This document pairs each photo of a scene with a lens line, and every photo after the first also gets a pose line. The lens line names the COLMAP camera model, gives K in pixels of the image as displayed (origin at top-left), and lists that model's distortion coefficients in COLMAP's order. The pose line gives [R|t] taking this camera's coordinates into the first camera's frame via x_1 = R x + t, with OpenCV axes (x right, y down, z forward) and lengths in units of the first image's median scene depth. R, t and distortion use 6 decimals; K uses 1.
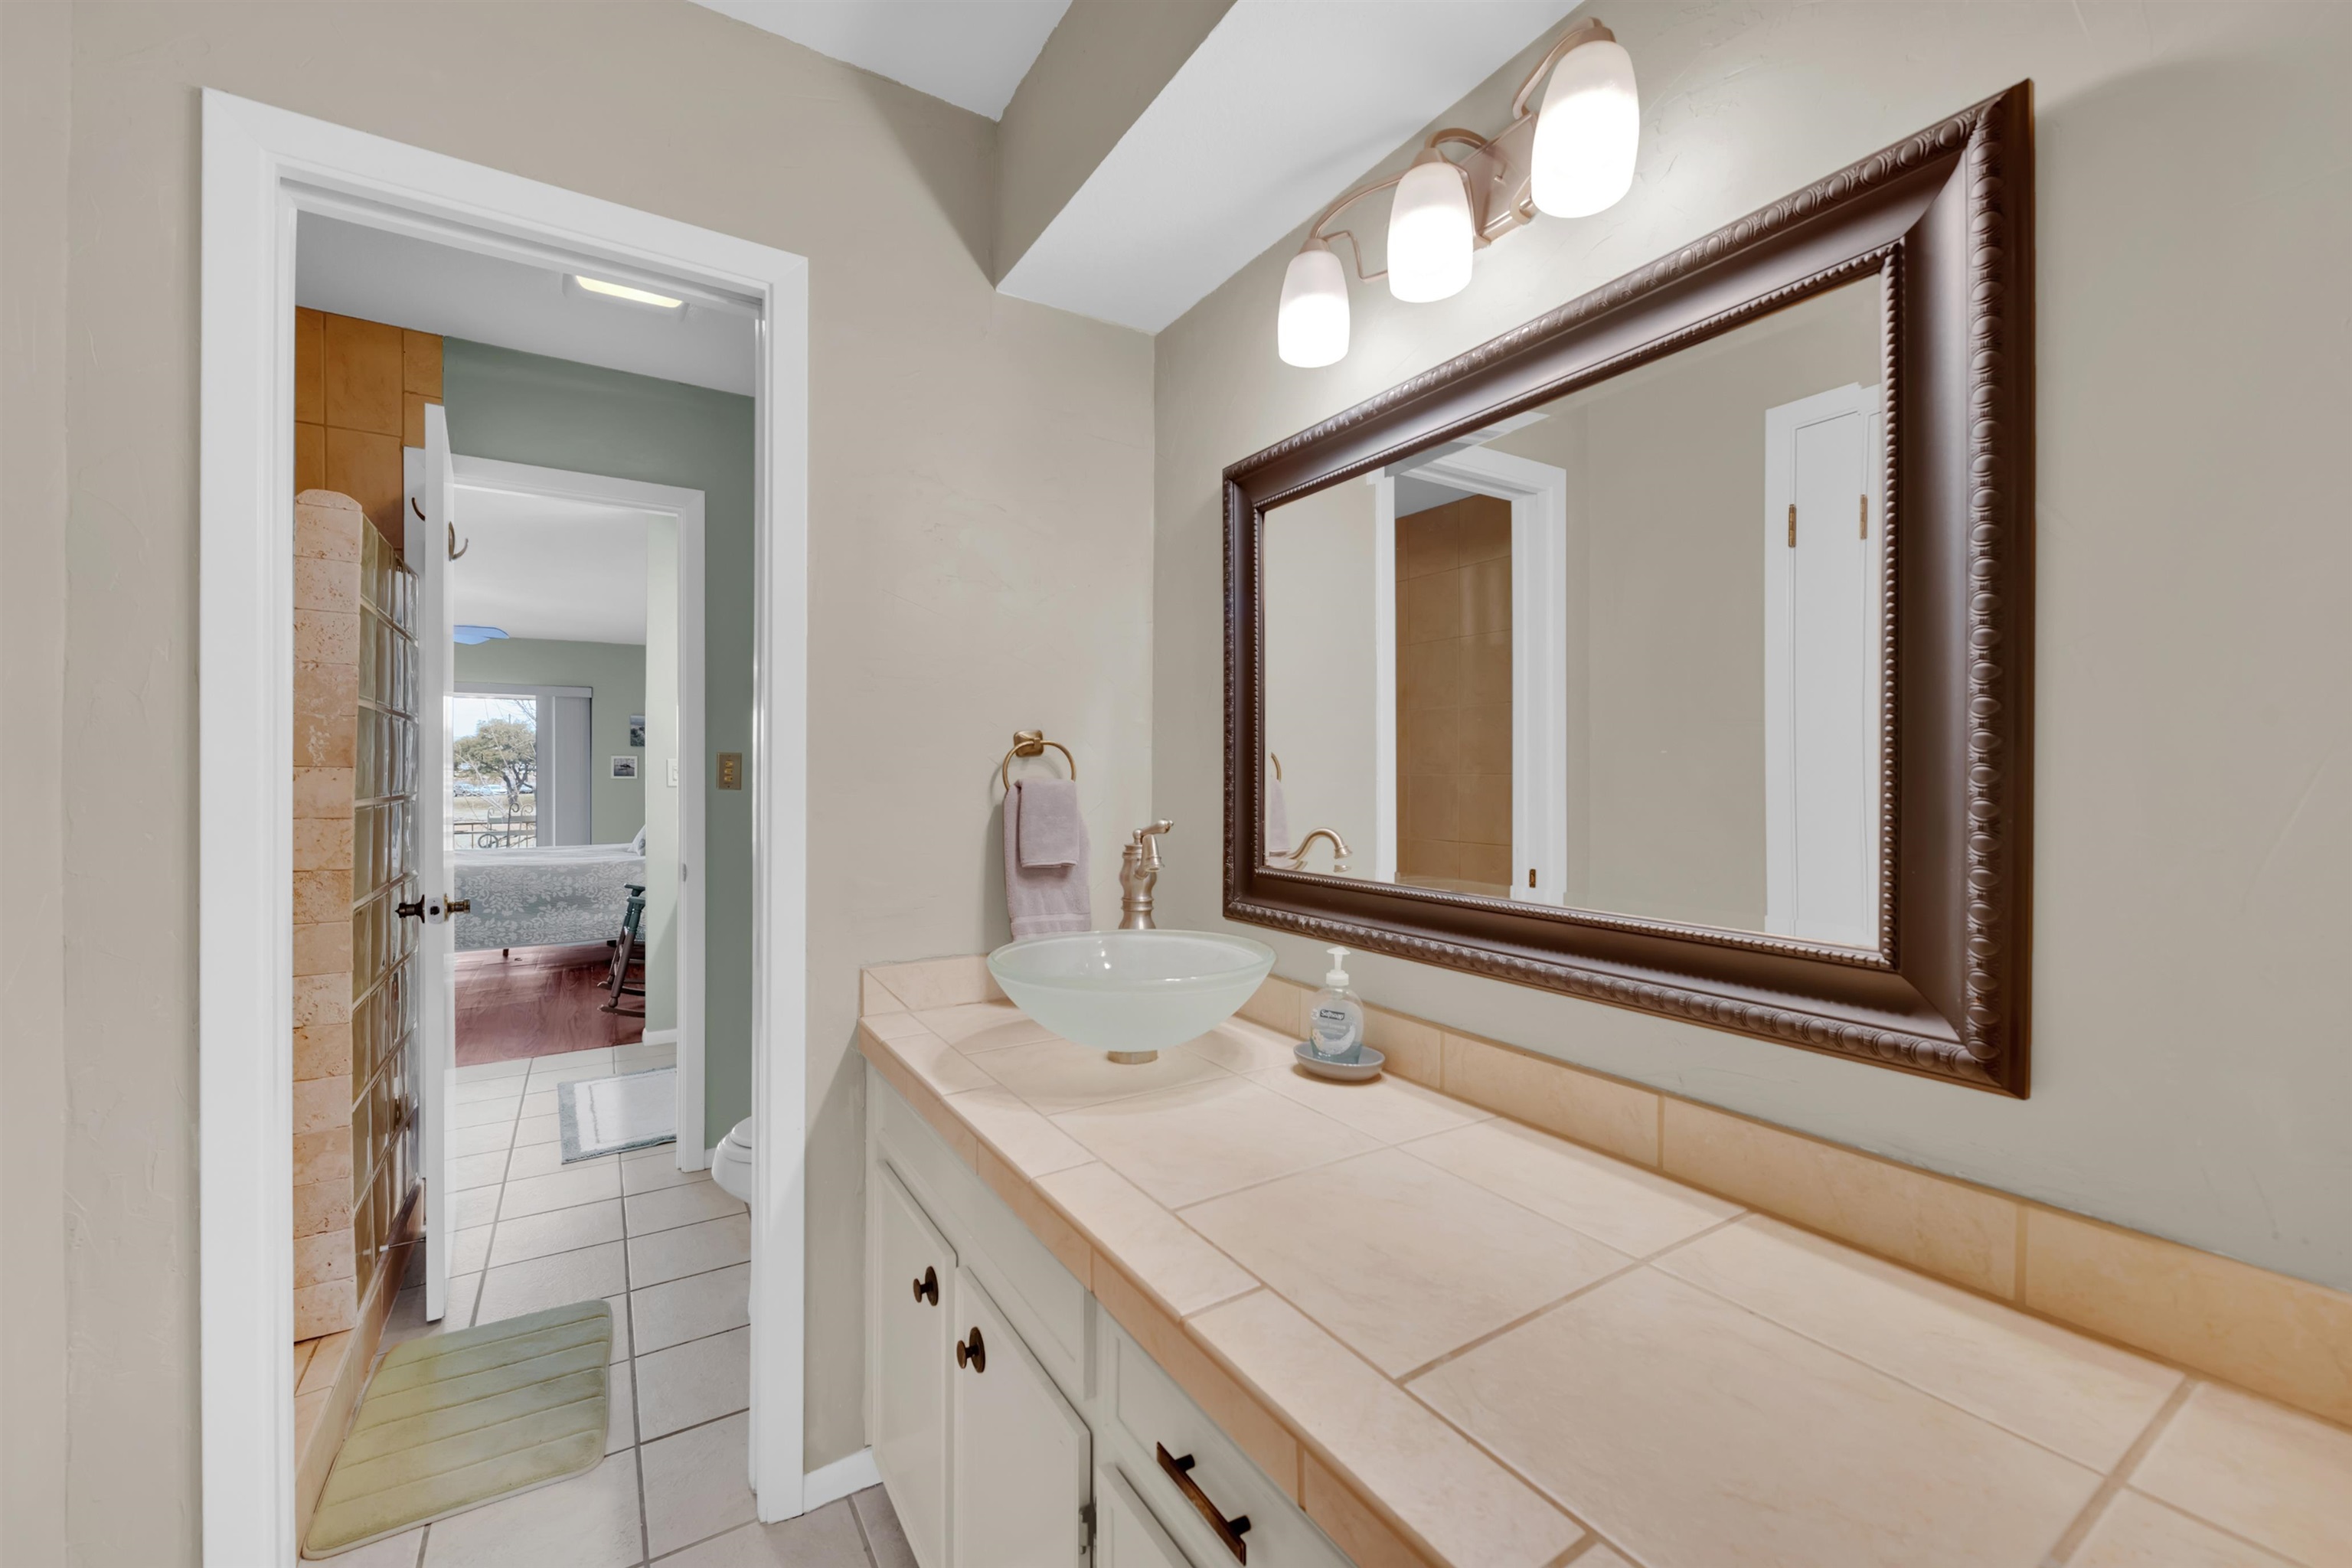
lens RADIAL K [[924.5, 0, 1181.4], [0, 924.5, 778.8], [0, 0, 1]] dist [-0.001459, -0.000180]
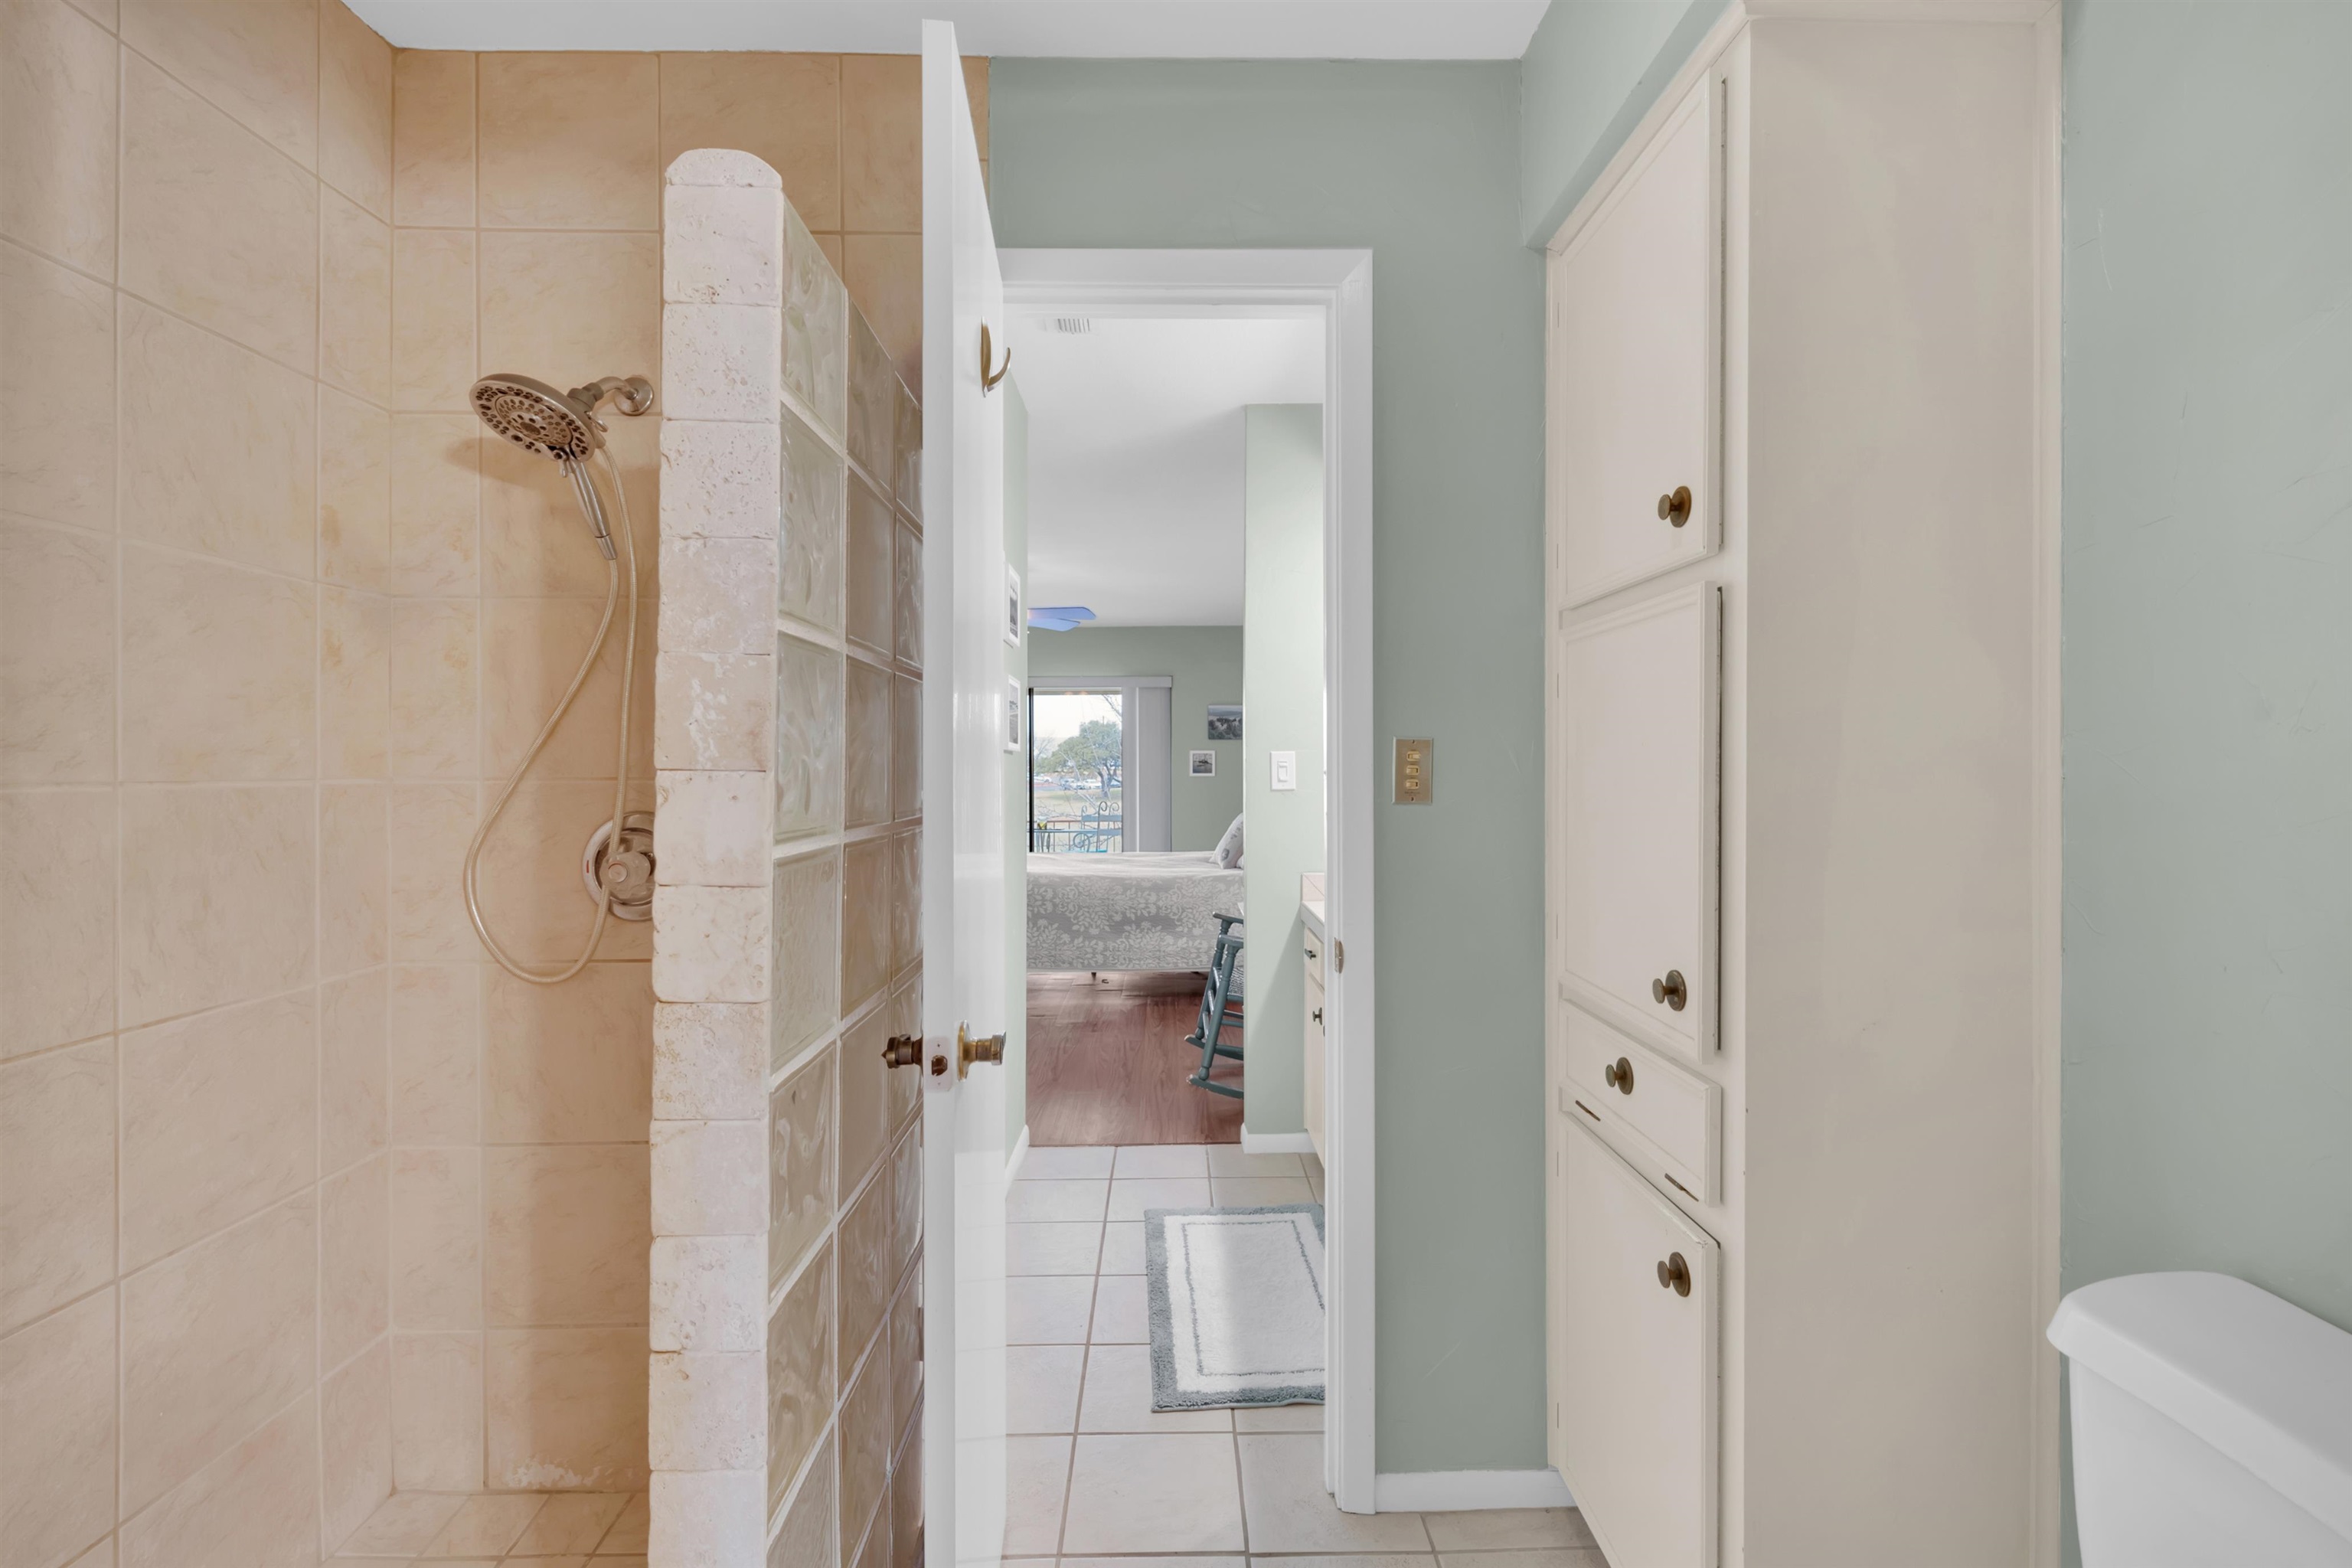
lens RADIAL K [[954.1, 0, 1182.8], [0, 954.1, 767.4], [0, 0, 1]] dist [-0.000281, -0.000030]
pose [[0.853587, -0.005720, -0.520919, -0.193518], [0.003022, 0.999977, -0.006028, -0.004311], [0.520941, 0.003571, 0.853585, 0.281991]]
